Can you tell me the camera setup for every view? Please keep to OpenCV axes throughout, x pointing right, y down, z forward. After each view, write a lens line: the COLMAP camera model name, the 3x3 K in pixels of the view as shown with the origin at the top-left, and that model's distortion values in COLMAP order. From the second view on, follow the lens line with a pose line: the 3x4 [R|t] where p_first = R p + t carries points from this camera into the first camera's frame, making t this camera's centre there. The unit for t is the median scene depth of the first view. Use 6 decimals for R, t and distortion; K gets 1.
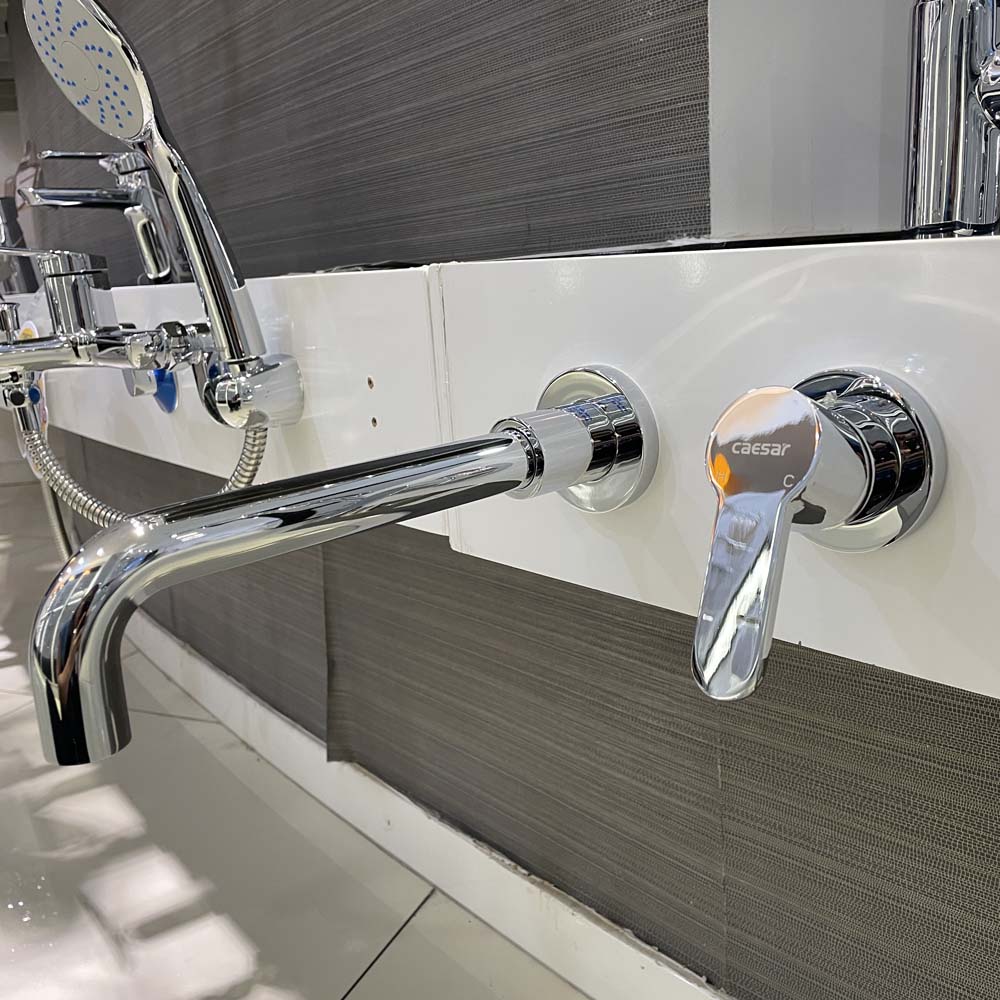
lens RADIAL K [[896.6, 0, 499.5], [0, 896.6, 503.3], [0, 0, 1]] dist [-0.009319, -0.029720]
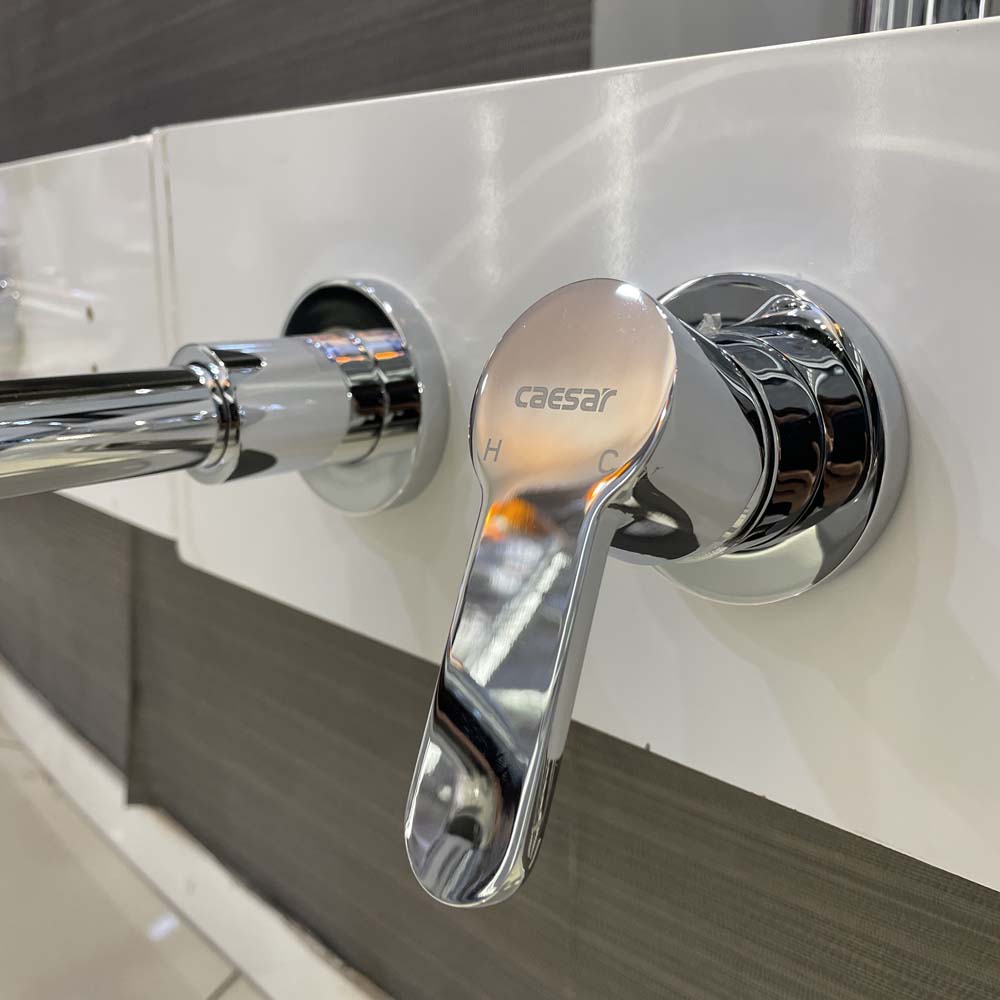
lens RADIAL K [[896.6, 0, 498.3], [0, 896.6, 496.0], [0, 0, 1]] dist [-0.009319, -0.029720]
pose [[0.995006, 0.057555, 0.081550, 0.119017], [-0.055834, 0.998170, -0.023234, 0.005901], [-0.082738, 0.018565, 0.996398, 0.274417]]
